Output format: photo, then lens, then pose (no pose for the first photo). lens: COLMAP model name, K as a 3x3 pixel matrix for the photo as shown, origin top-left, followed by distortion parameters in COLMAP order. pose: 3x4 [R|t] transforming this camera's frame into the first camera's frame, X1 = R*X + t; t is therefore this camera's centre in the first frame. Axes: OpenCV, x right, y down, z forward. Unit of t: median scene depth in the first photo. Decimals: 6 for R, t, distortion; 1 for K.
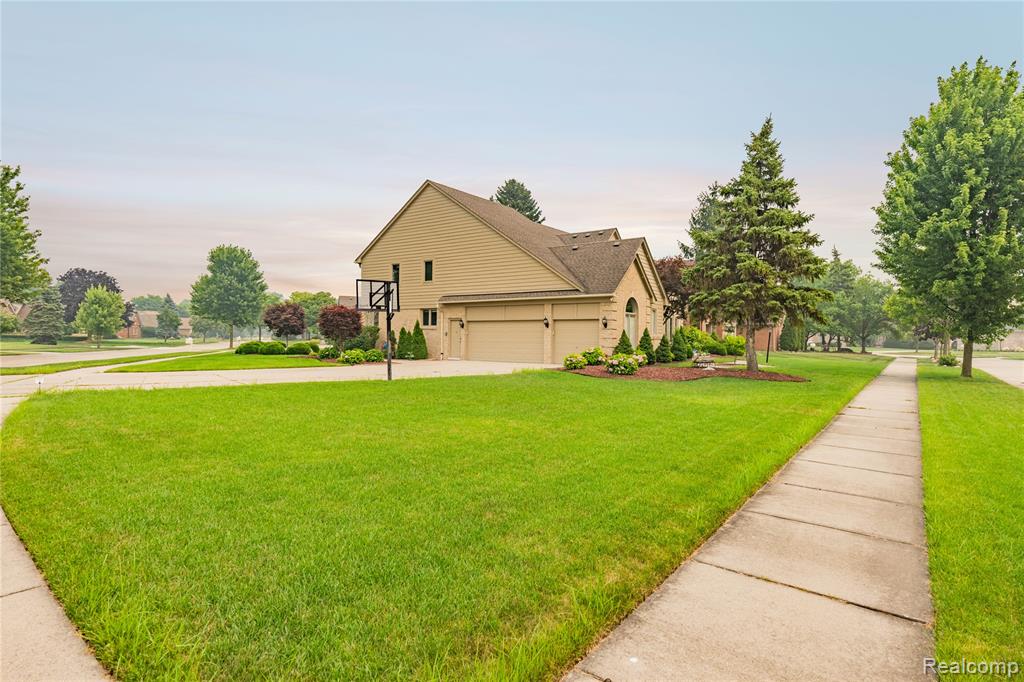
lens RADIAL K [[554.3, 0, 515.3], [0, 554.3, 338.1], [0, 0, 1]] dist [-0.004958, 0.002997]
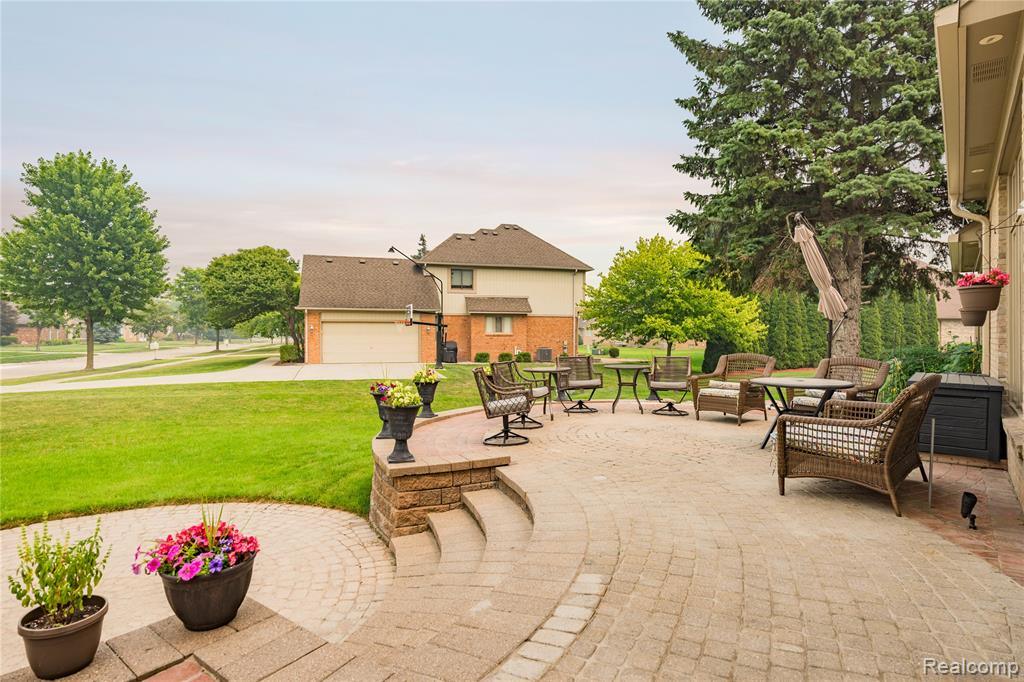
lens RADIAL K [[554.3, 0, 513.5], [0, 554.3, 342.0], [0, 0, 1]] dist [-0.004958, 0.002997]
pose [[0.998713, -0.010760, -0.049557, -0.282036], [0.011438, 0.999844, 0.013426, -0.020930], [0.049404, -0.013976, 0.998681, 1.241012]]
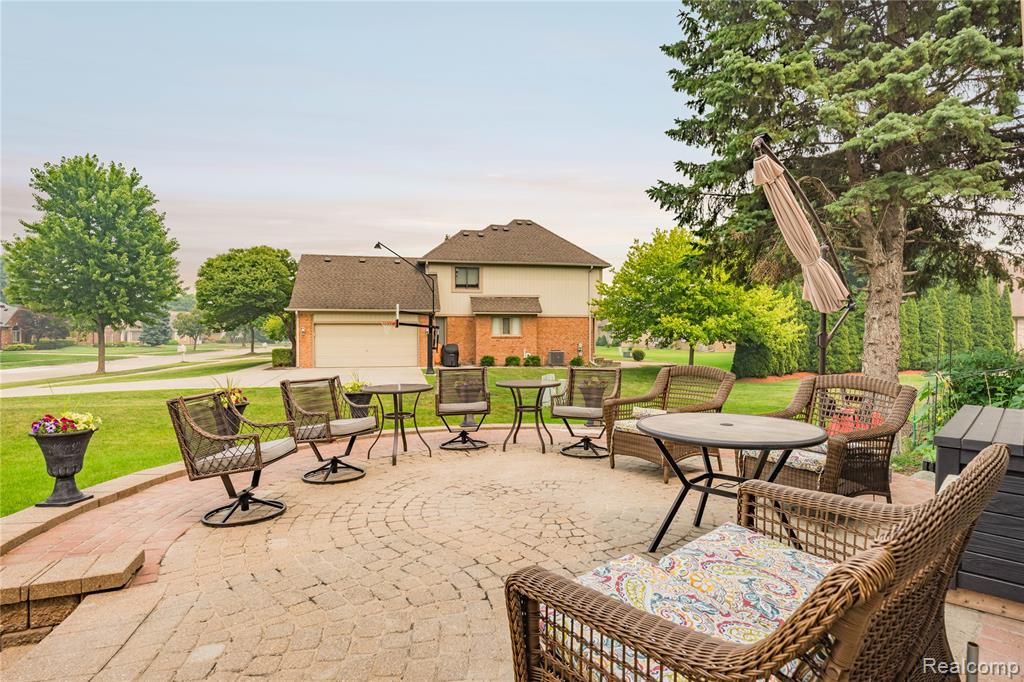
lens RADIAL K [[554.3, 0, 504.8], [0, 554.3, 341.1], [0, 0, 1]] dist [-0.004958, 0.002997]
pose [[0.990205, -0.013605, -0.138960, -0.227477], [0.014782, 0.999863, 0.007446, -0.020602], [0.138839, -0.009427, 0.990270, 1.317900]]
